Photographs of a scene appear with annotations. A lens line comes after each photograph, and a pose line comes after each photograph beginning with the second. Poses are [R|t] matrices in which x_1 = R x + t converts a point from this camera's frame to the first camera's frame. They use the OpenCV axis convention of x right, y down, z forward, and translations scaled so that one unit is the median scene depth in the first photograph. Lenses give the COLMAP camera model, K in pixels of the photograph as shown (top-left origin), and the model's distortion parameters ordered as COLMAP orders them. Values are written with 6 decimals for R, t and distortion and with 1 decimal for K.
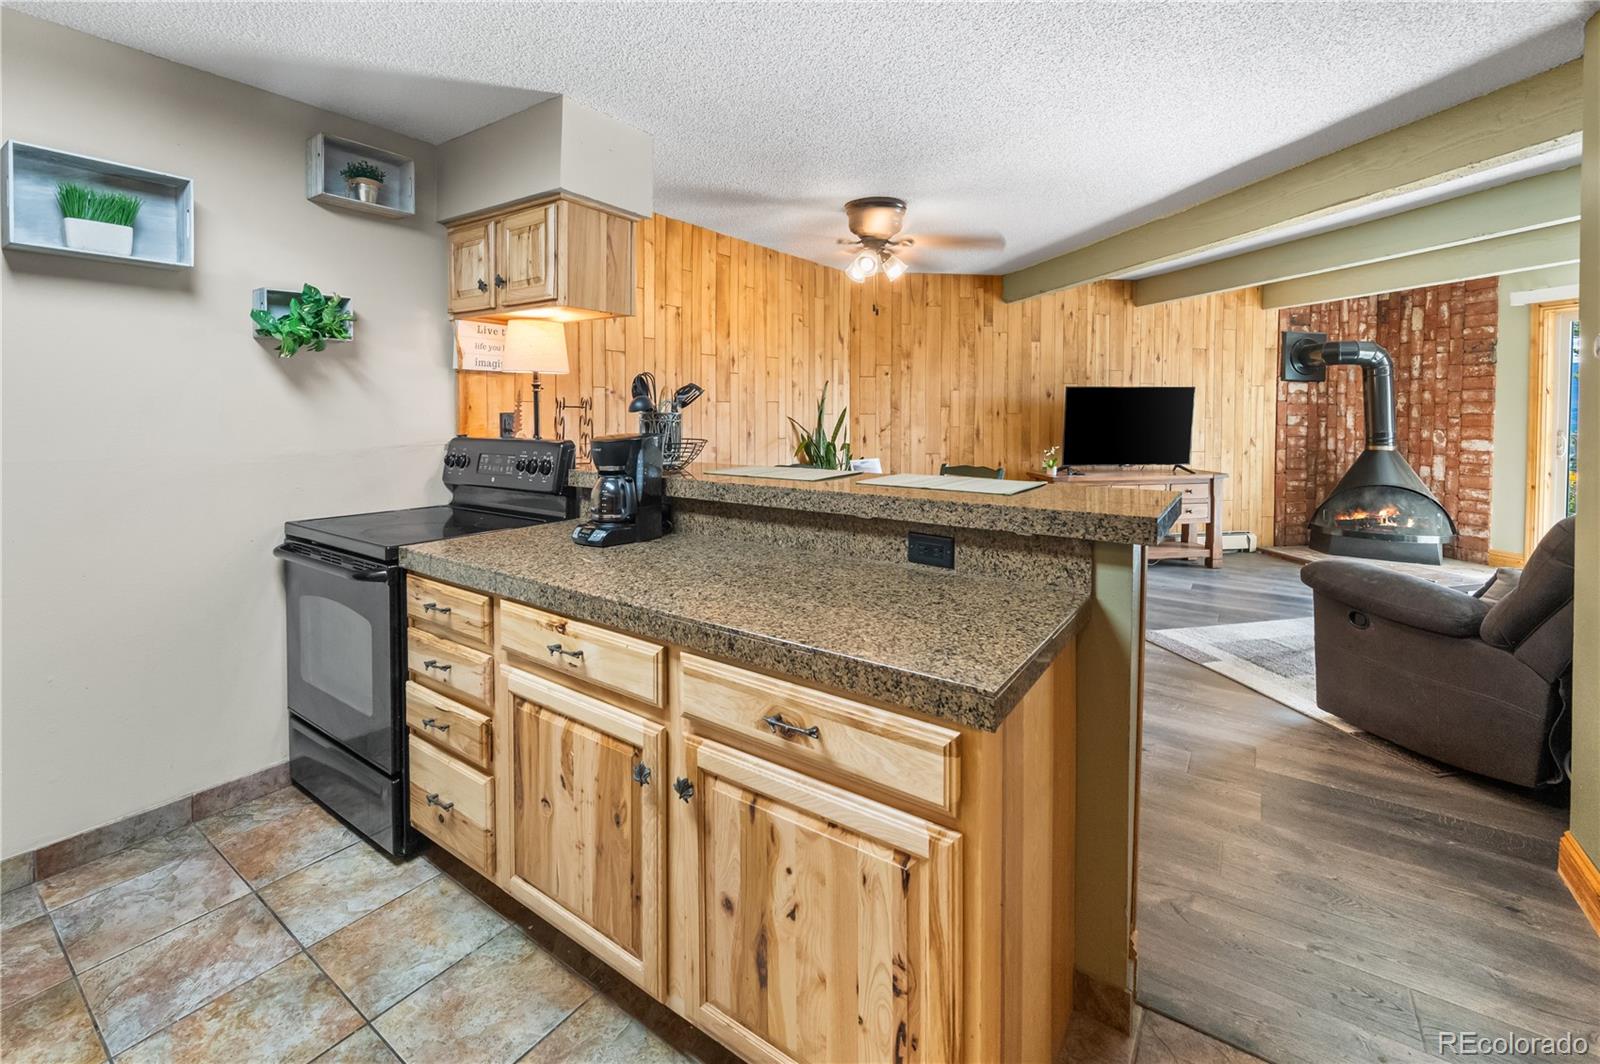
lens RADIAL K [[678.4, 0, 798.3], [0, 678.4, 417.3], [0, 0, 1]] dist [-0.001149, -0.000291]
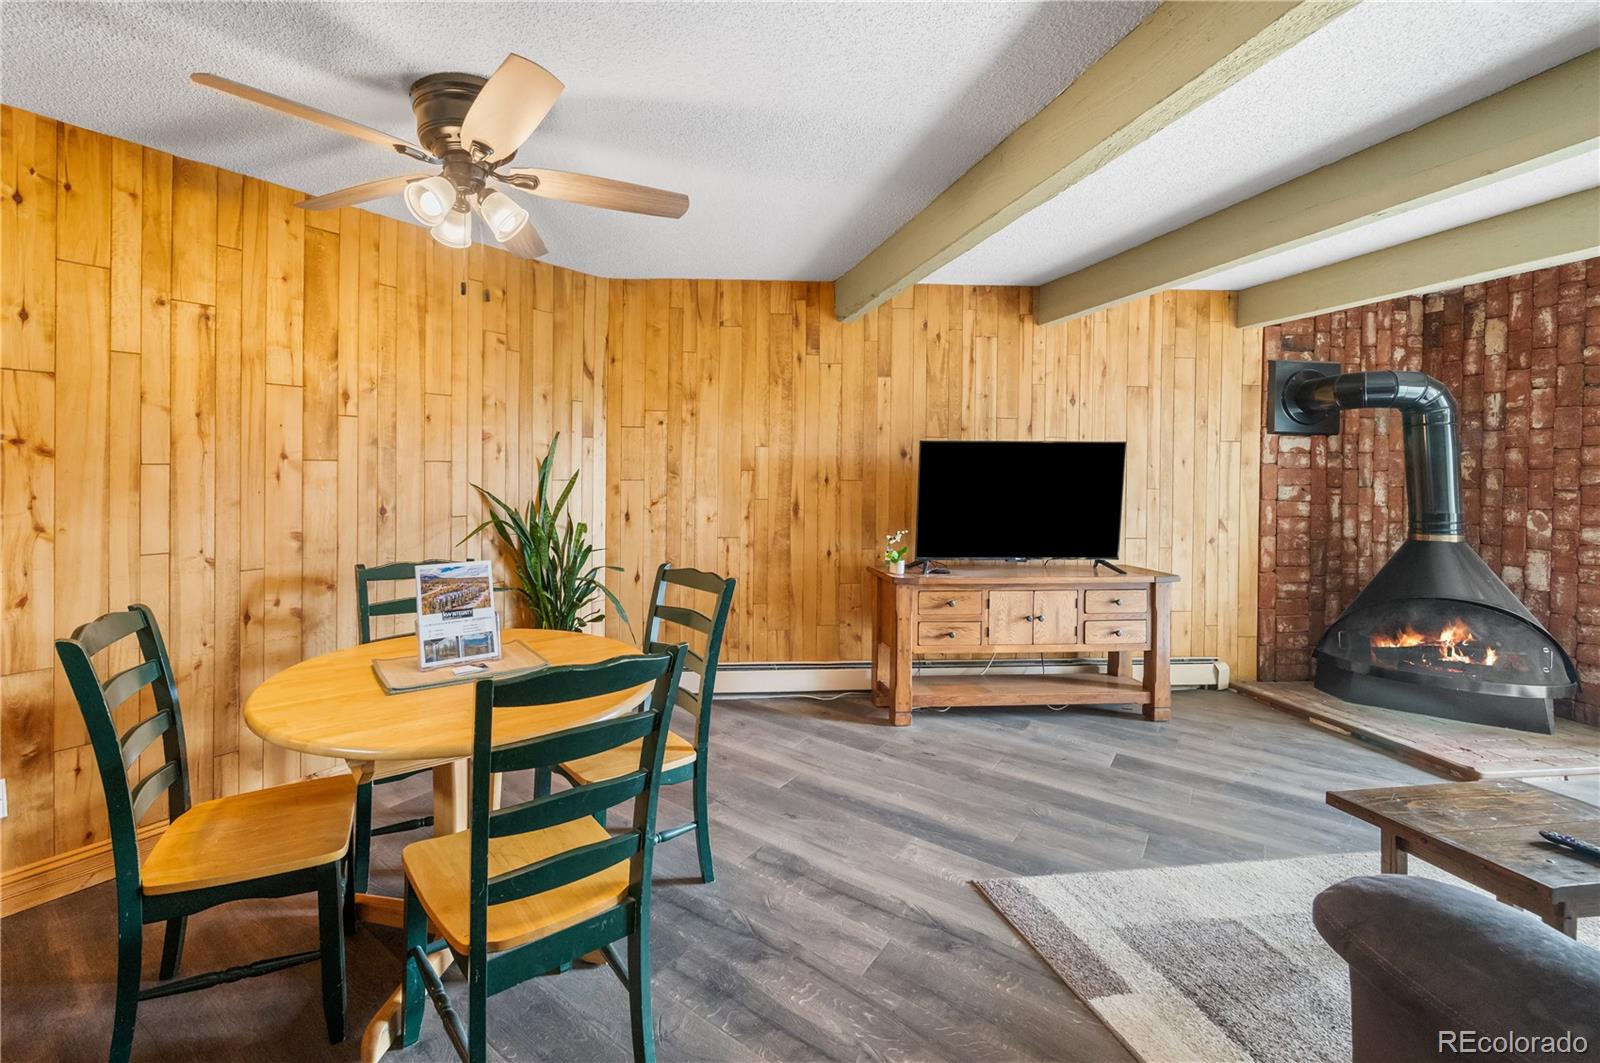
lens RADIAL K [[711.4, 0, 656.8], [0, 711.4, 472.1], [0, 0, 1]] dist [-0.000759, 0.000439]
pose [[0.995573, 0.004229, -0.093895, 0.199744], [-0.005500, 0.999897, -0.013289, -0.003663], [0.093829, 0.013746, 0.995493, 0.274873]]
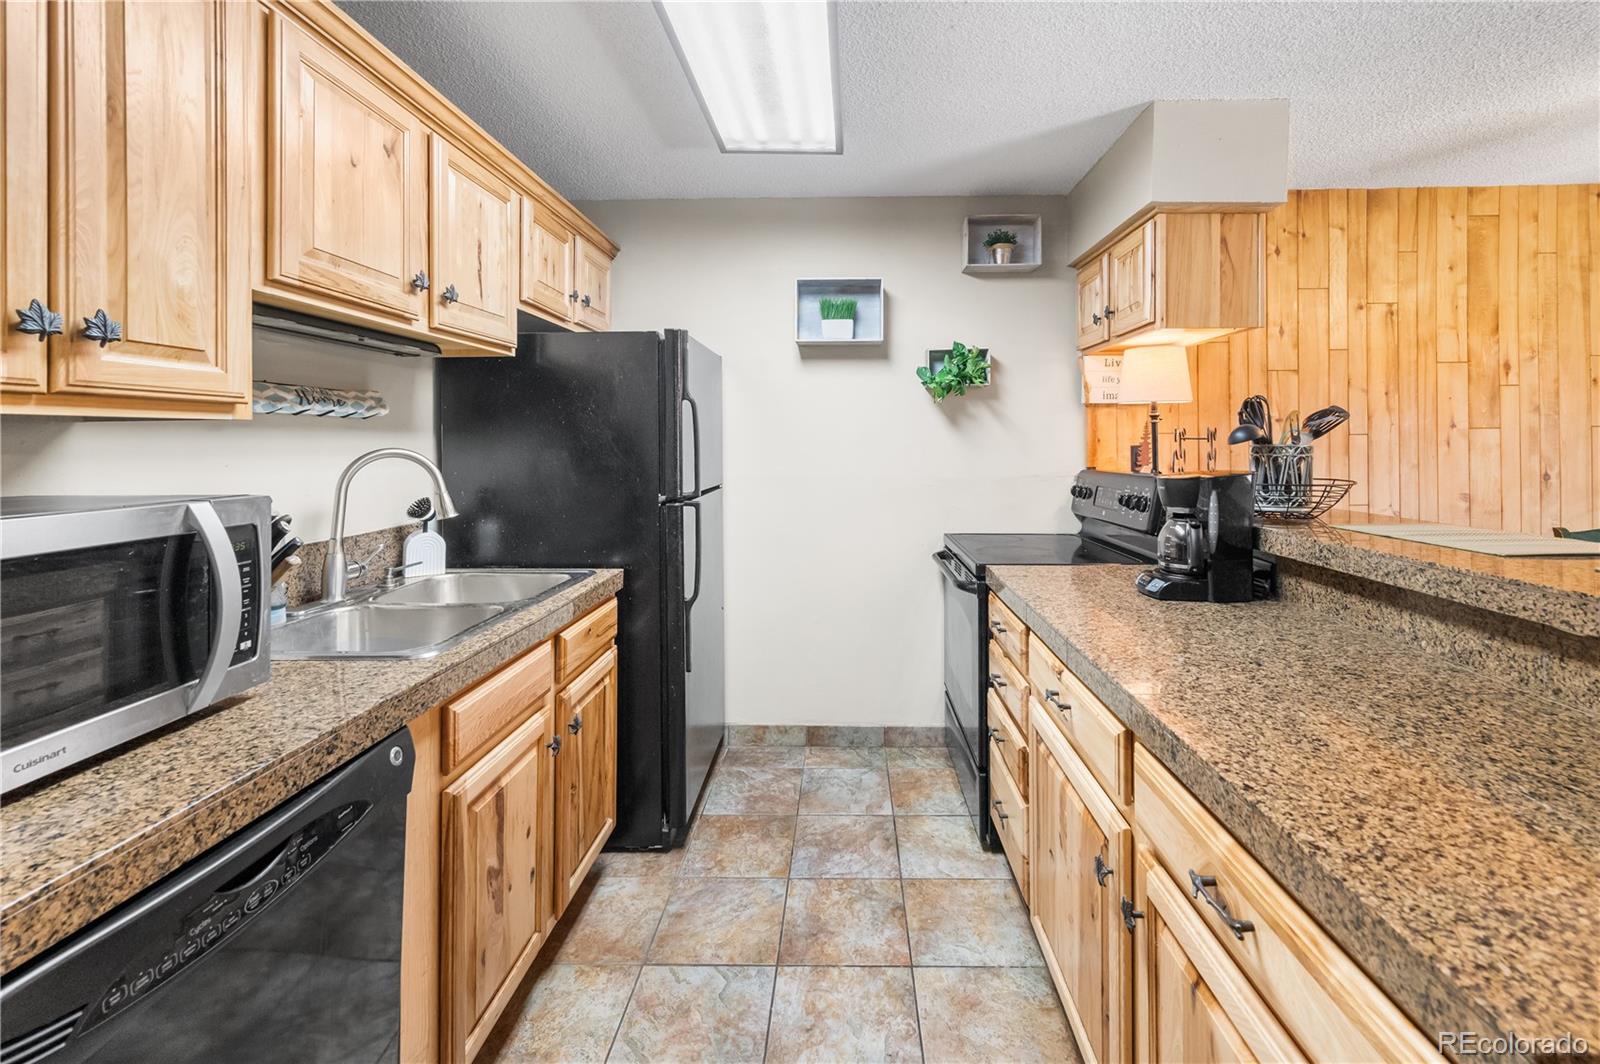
lens RADIAL K [[664.1, 0, 807.7], [0, 664.1, 437.4], [0, 0, 1]] dist [0.000997, 0.000092]
pose [[0.560836, -0.013204, -0.827822, 0.046391], [-0.001944, 0.999849, -0.017265, -0.000474], [0.827925, 0.011292, 0.560726, 0.039391]]
